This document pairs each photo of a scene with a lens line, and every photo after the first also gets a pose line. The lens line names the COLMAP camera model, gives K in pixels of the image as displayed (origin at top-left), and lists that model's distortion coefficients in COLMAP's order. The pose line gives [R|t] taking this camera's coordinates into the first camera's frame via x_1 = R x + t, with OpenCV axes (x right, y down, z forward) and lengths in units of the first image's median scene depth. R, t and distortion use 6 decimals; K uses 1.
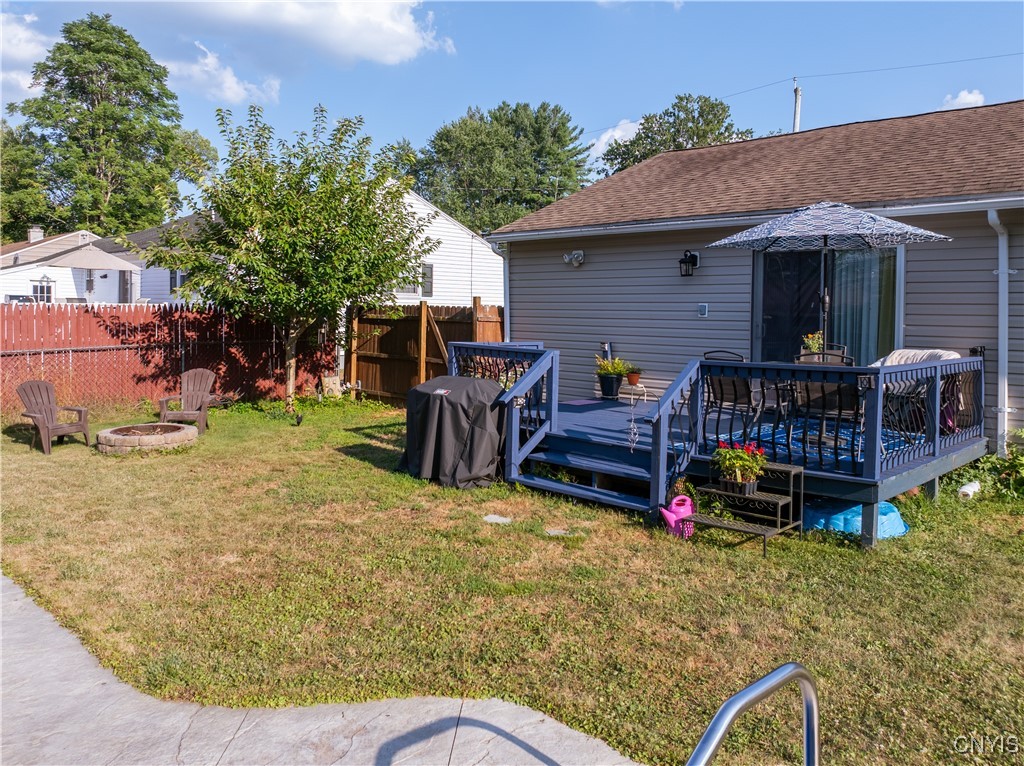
lens RADIAL K [[803.4, 0, 513.4], [0, 803.4, 314.7], [0, 0, 1]] dist [-0.039260, 0.001240]
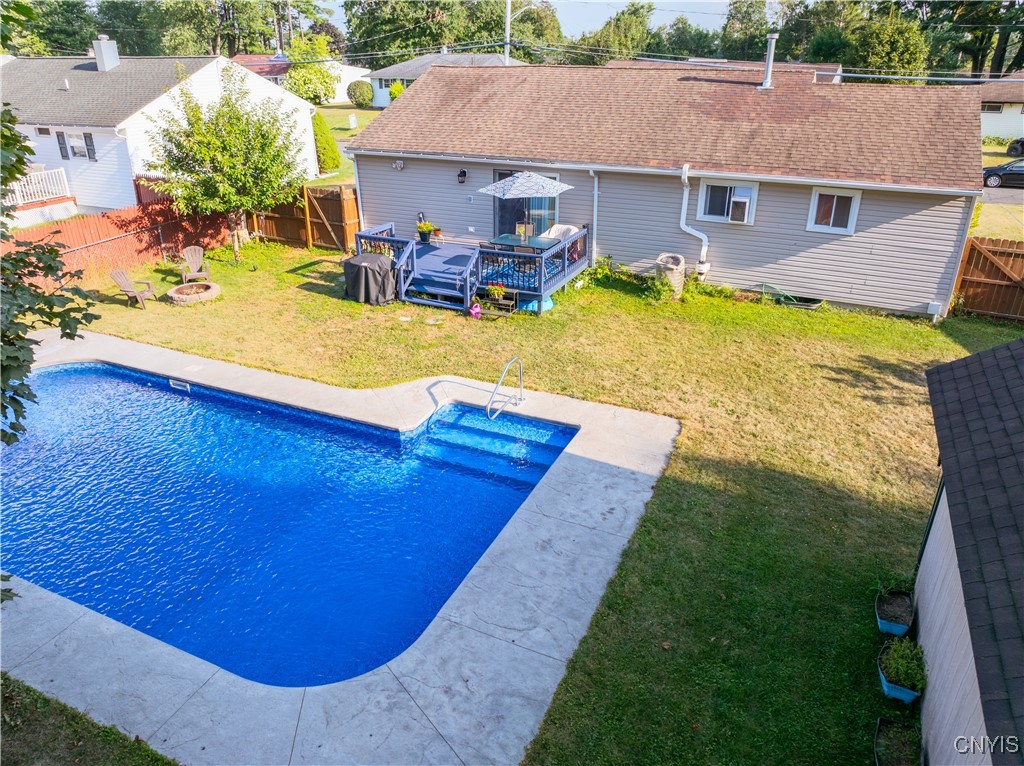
lens RADIAL K [[715.6, 0, 512.0], [0, 715.6, 383.0], [0, 0, 1]] dist [-0.032412, 0.005795]
pose [[0.942474, -0.156656, 0.295298, -0.357093], [0.018583, 0.906578, 0.421629, -0.453093], [-0.333762, -0.391887, 0.857337, -1.011356]]
